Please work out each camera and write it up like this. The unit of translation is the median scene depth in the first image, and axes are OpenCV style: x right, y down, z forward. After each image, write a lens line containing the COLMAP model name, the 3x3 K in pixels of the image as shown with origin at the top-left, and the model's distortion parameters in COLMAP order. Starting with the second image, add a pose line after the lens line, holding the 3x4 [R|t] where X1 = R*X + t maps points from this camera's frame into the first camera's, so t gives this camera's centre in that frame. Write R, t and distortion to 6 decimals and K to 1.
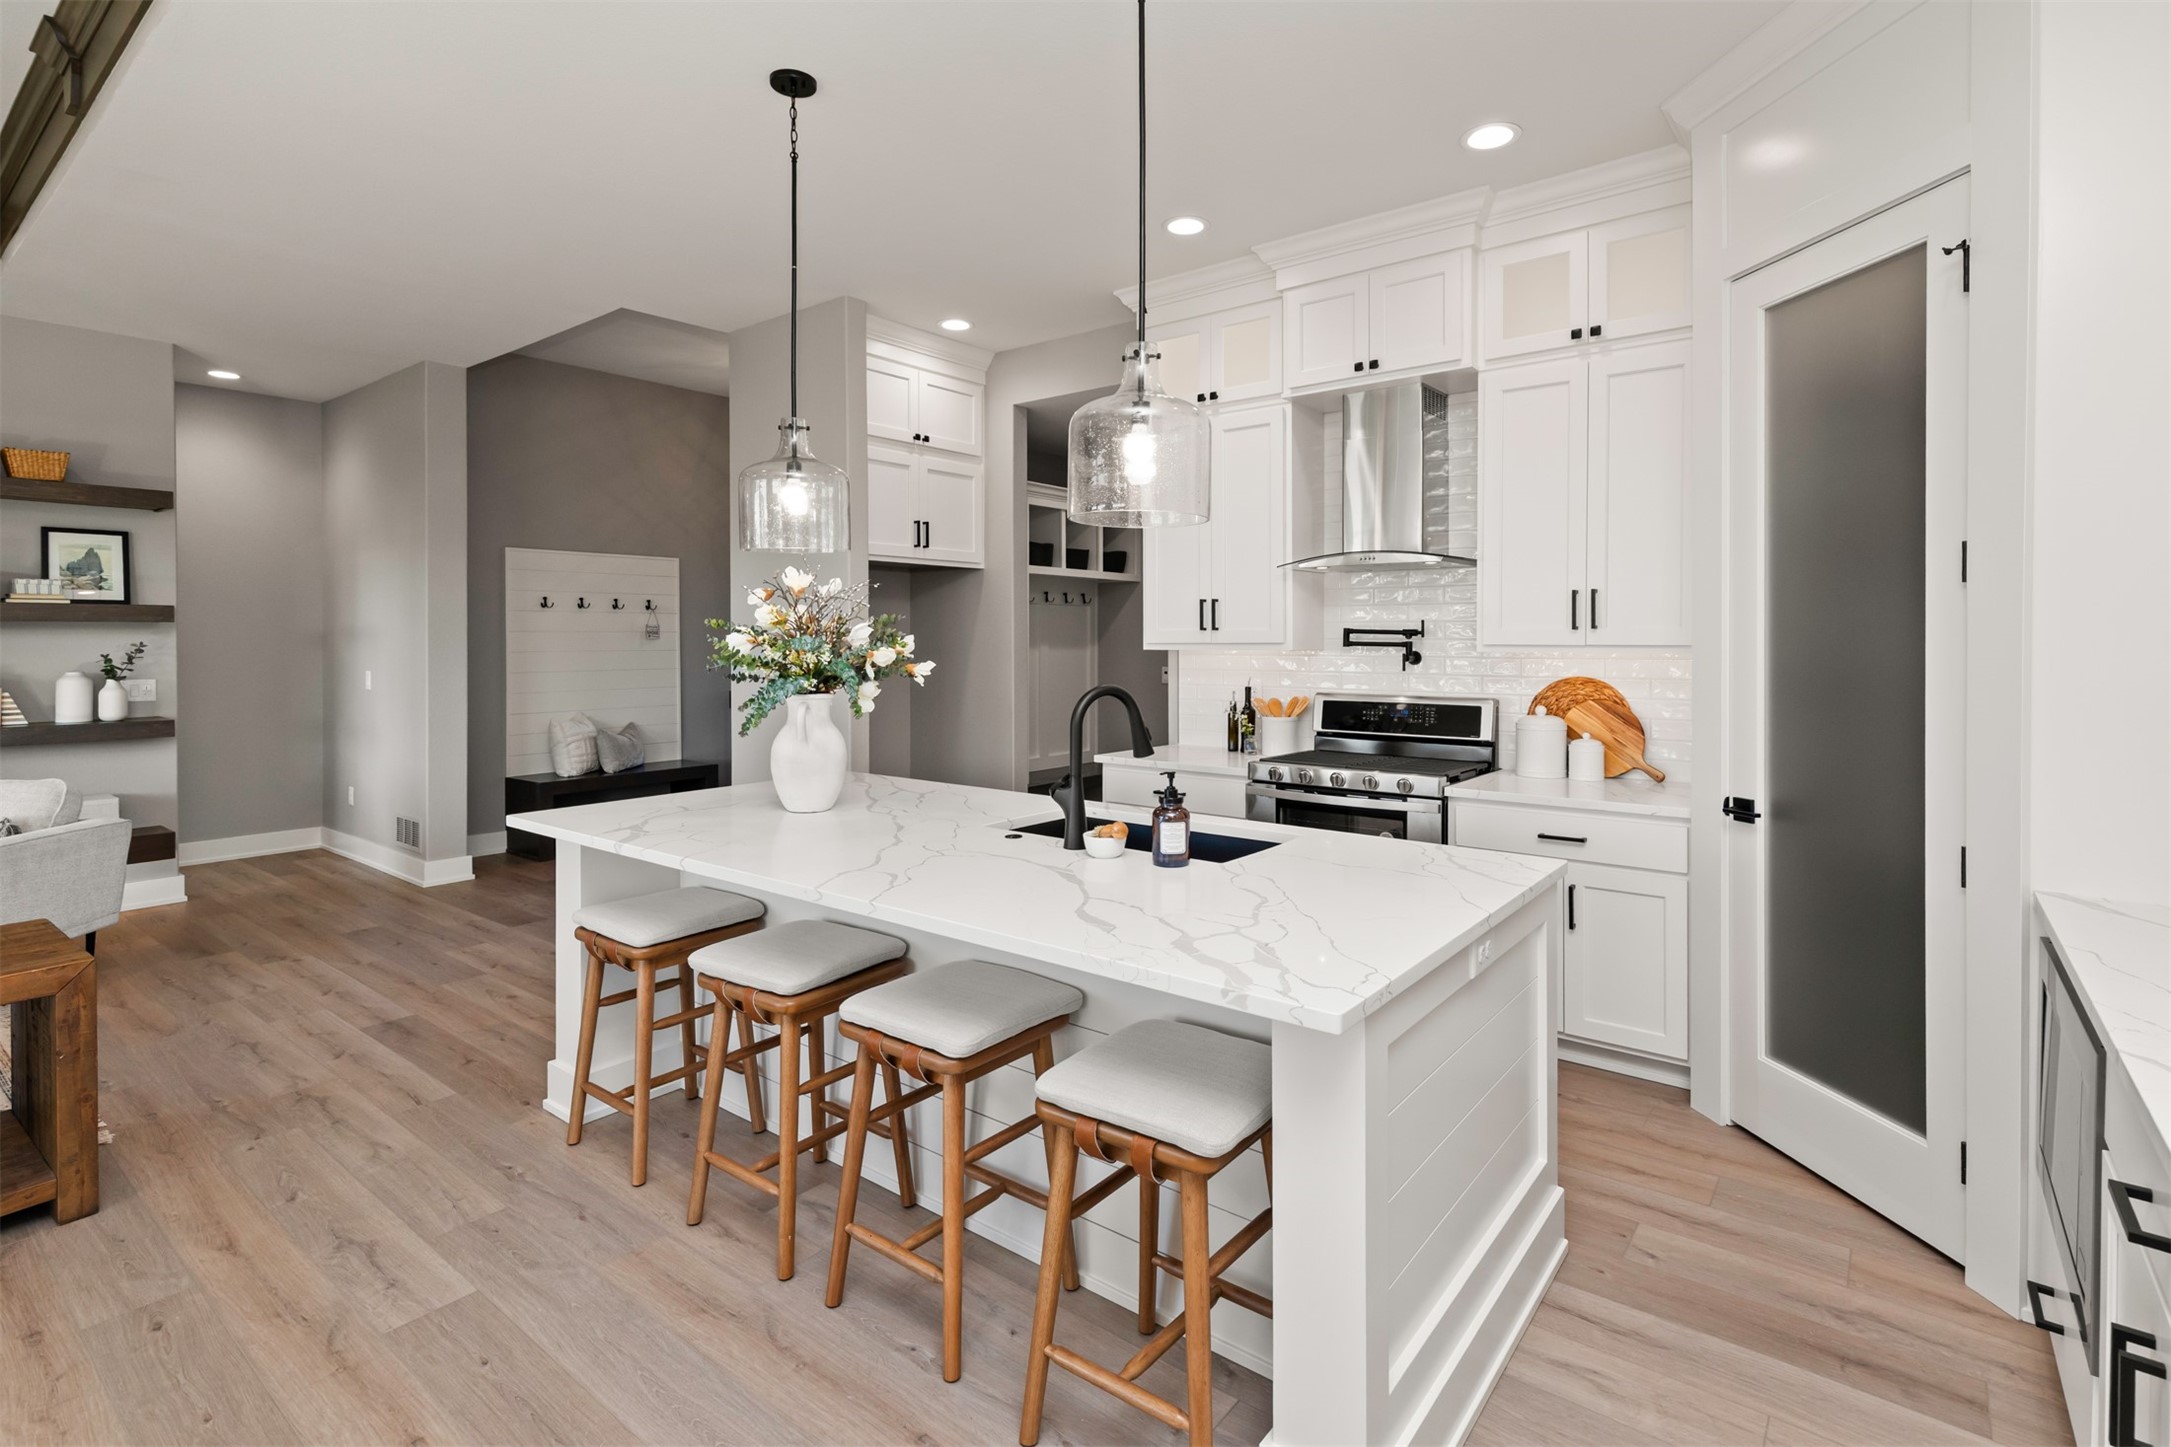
lens RADIAL K [[1017.0, 0, 1103.0], [0, 1017.0, 639.6], [0, 0, 1]] dist [0.005121, 0.001175]
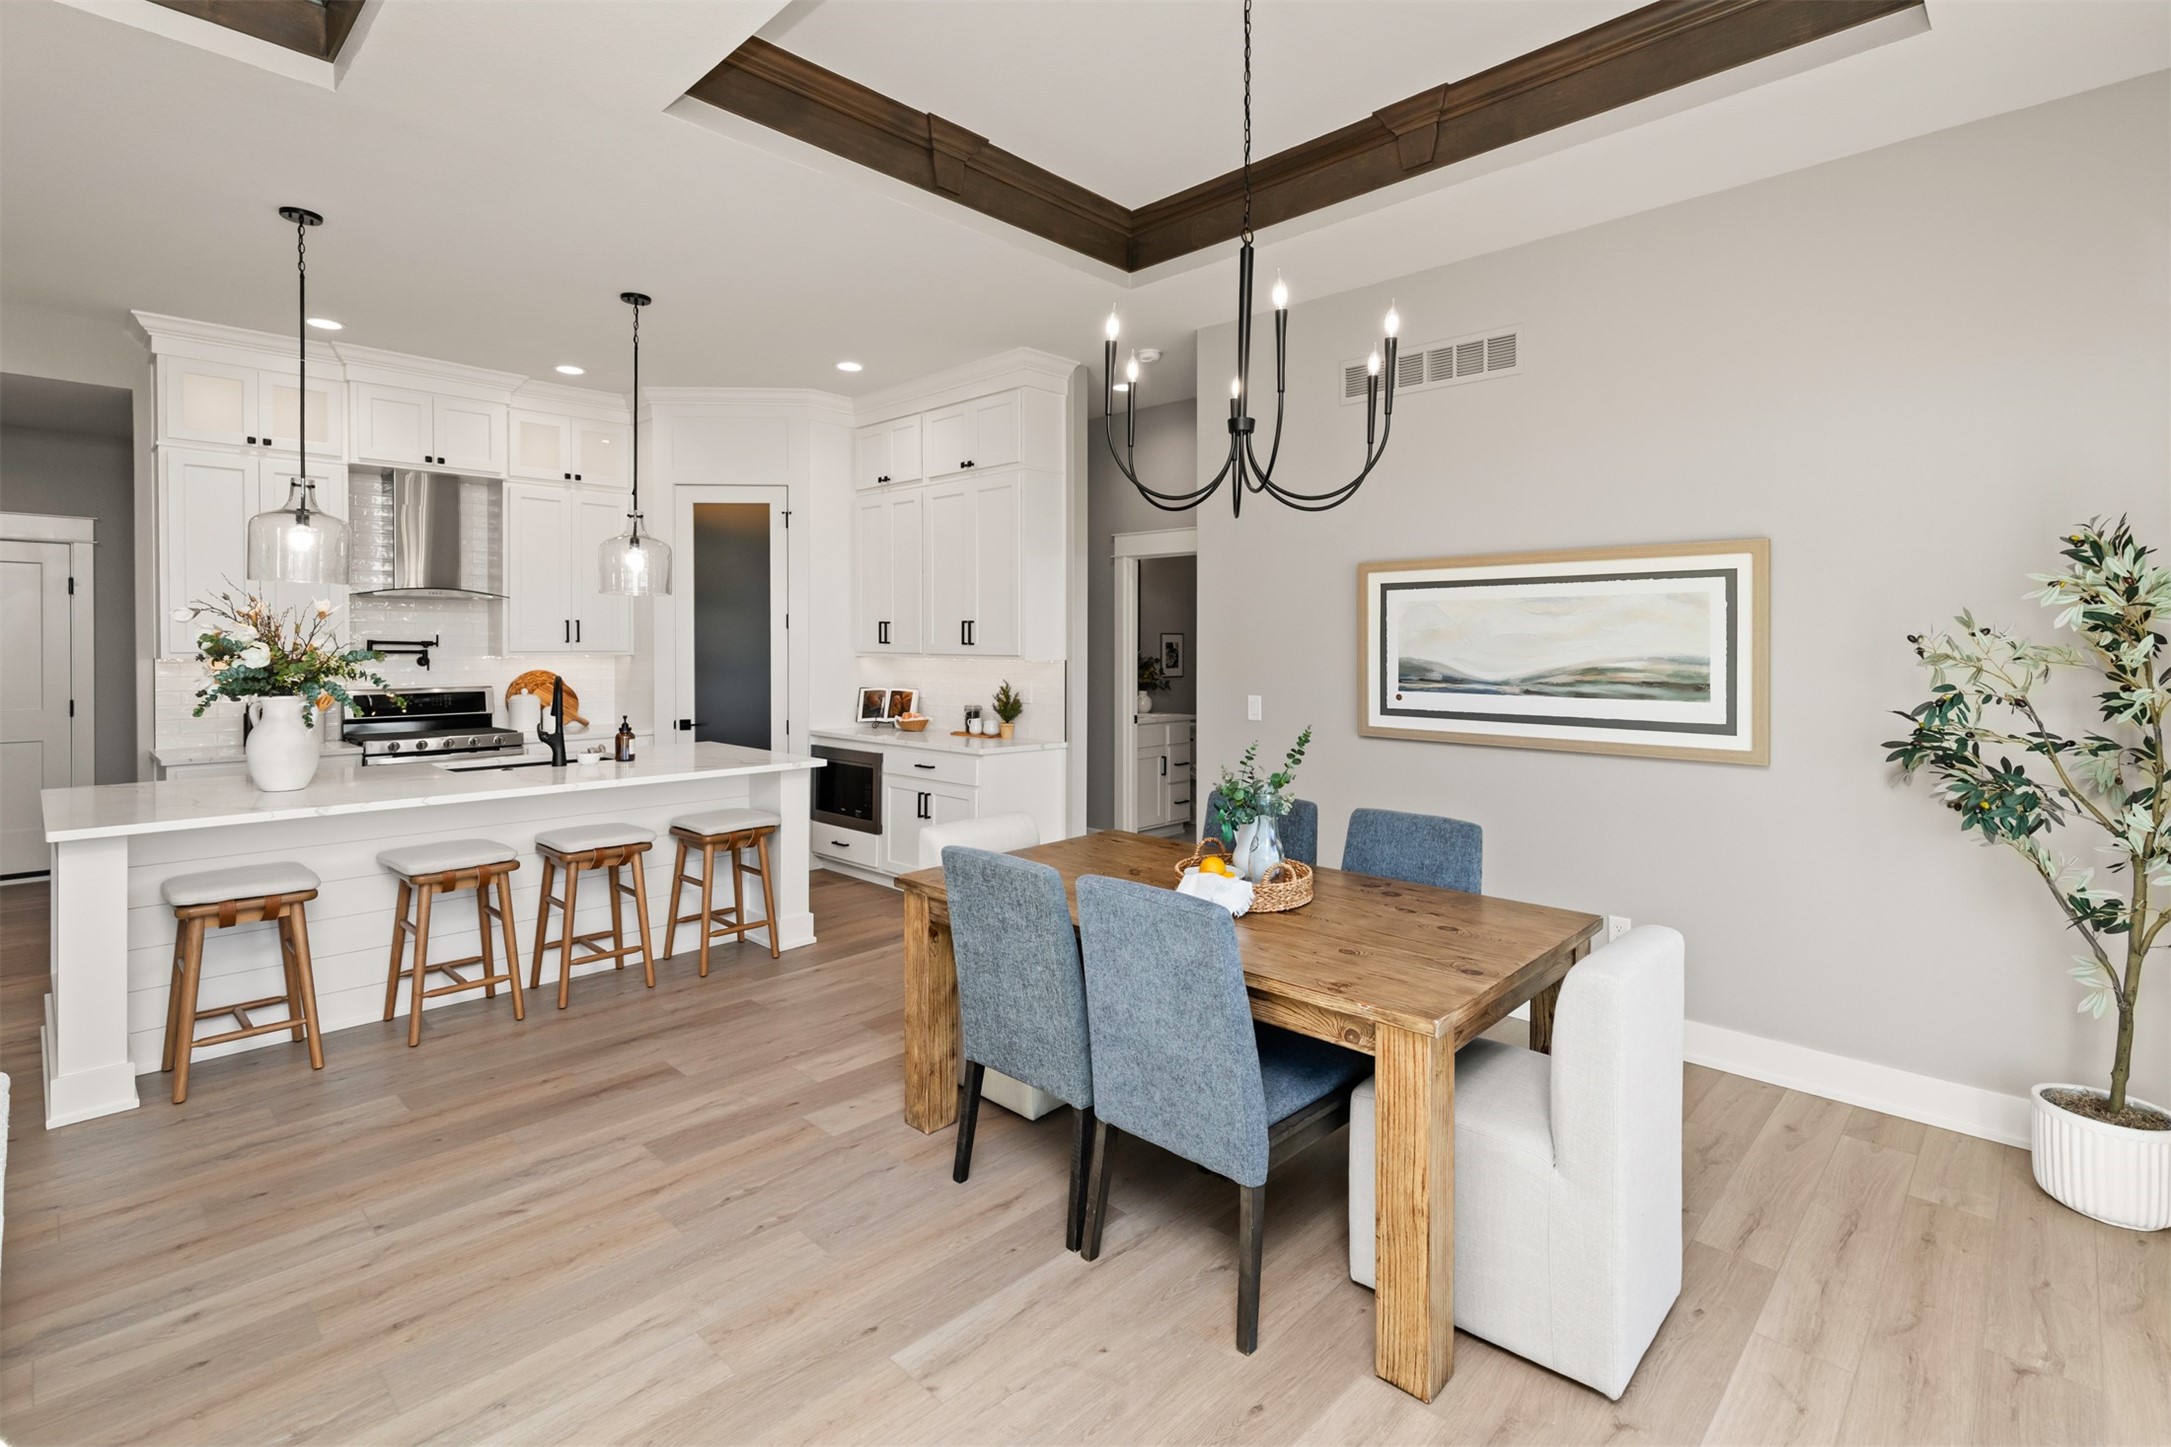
lens RADIAL K [[1017.0, 0, 1083.7], [0, 1017.0, 646.9], [0, 0, 1]] dist [0.005121, 0.001175]
pose [[0.111758, -0.003152, 0.993730, -1.097118], [-0.000148, 0.999995, 0.003188, -0.007490], [-0.993735, -0.000504, 0.111757, -0.083094]]
